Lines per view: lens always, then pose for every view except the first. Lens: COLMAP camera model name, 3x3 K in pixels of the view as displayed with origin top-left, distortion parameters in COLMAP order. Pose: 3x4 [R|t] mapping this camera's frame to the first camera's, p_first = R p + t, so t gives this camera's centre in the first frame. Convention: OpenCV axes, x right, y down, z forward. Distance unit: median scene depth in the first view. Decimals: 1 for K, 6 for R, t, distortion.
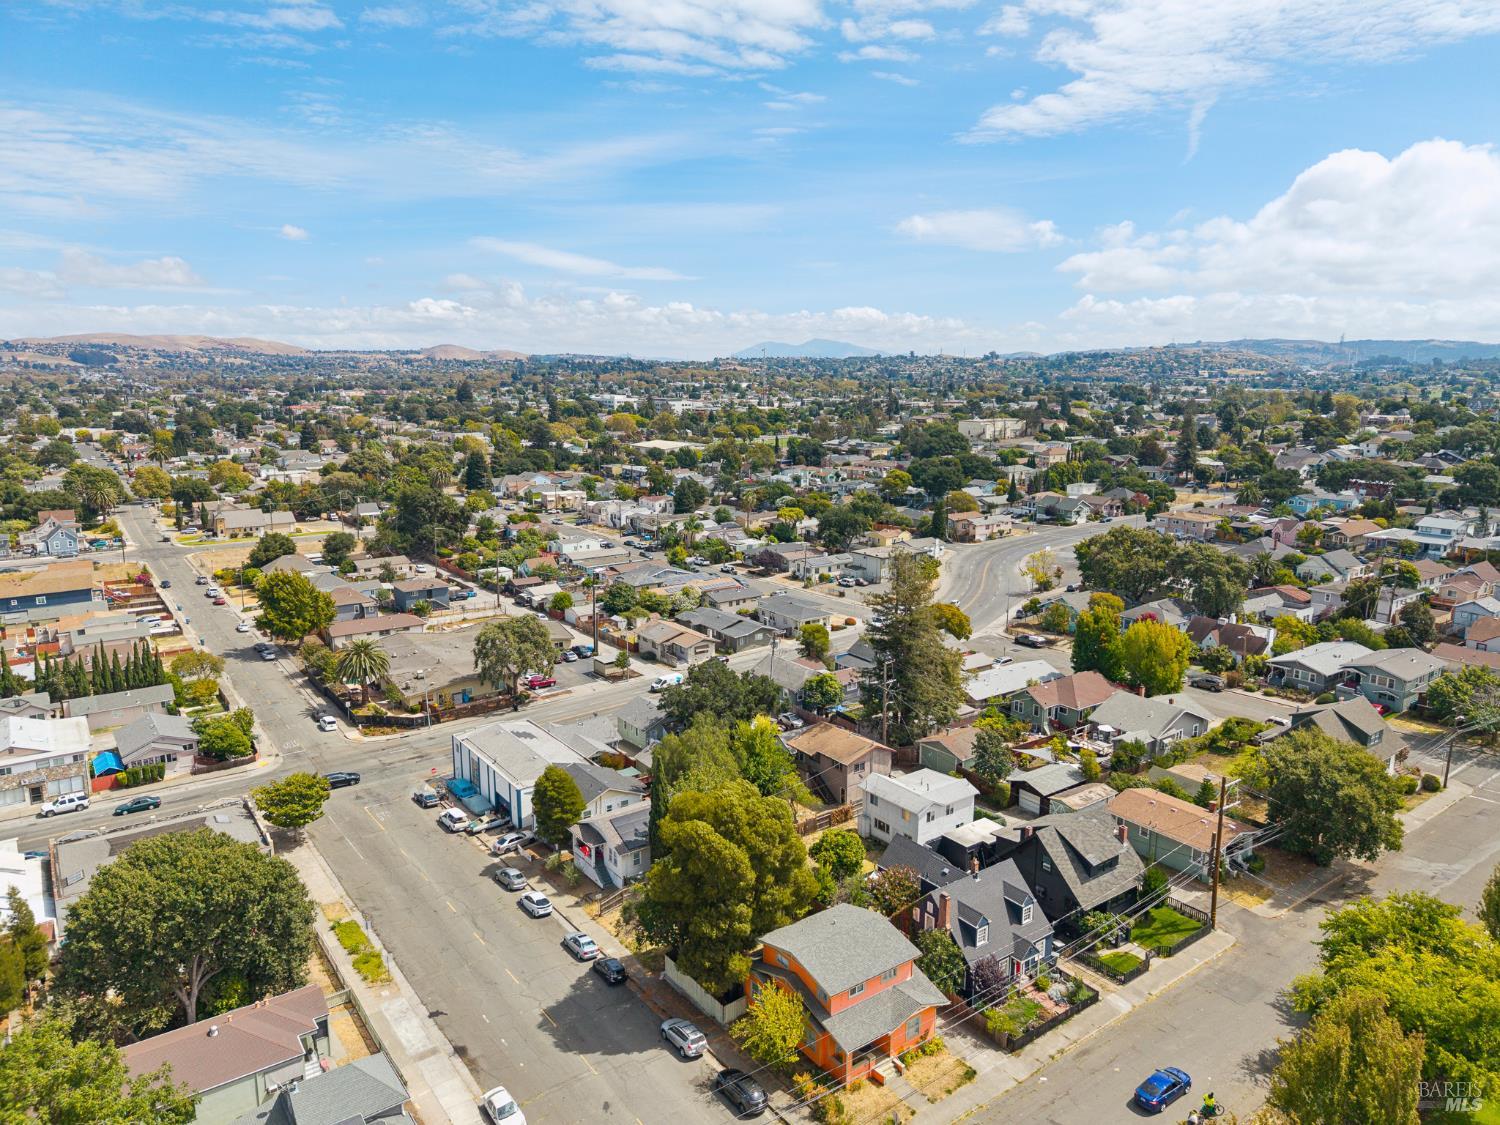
lens RADIAL K [[1022.9, 0, 723.6], [0, 1022.9, 645.3], [0, 0, 1]] dist [0.028767, -0.025657]
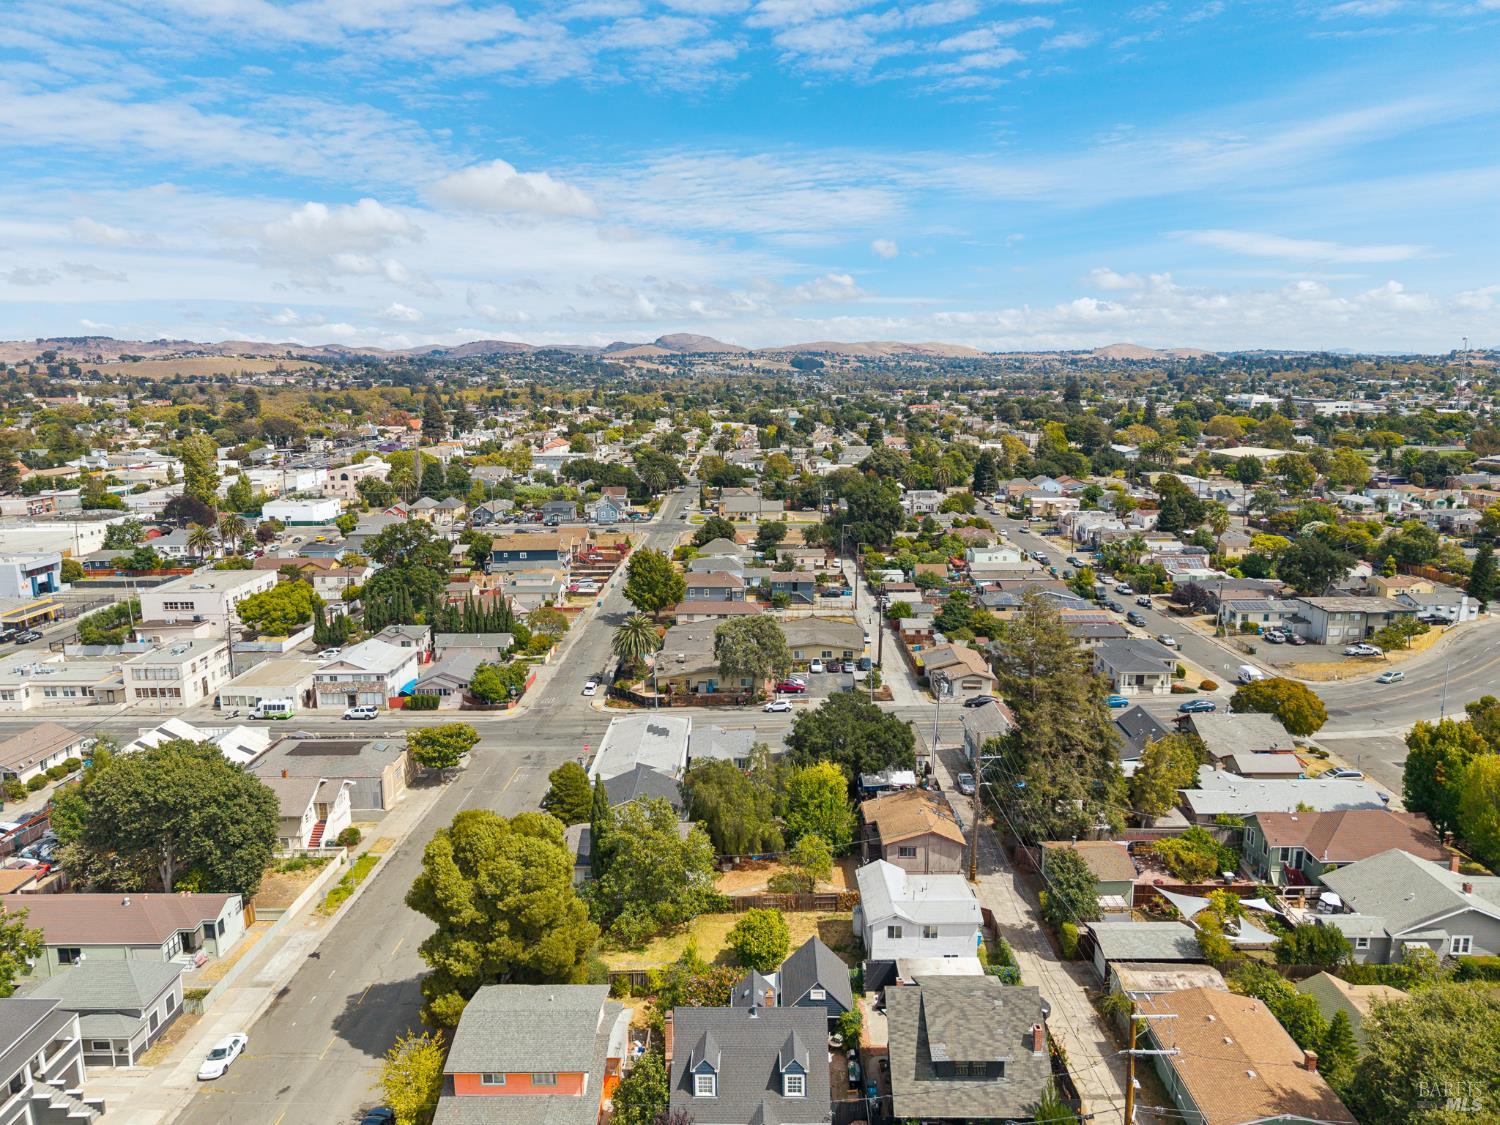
lens RADIAL K [[1022.9, 0, 745.2], [0, 1022.9, 552.9], [0, 0, 1]] dist [0.028767, -0.025657]
pose [[0.799563, 0.098891, -0.592385, 0.275699], [-0.148506, 0.988275, -0.035464, -0.038667], [0.581932, 0.116329, 0.804874, 0.129105]]
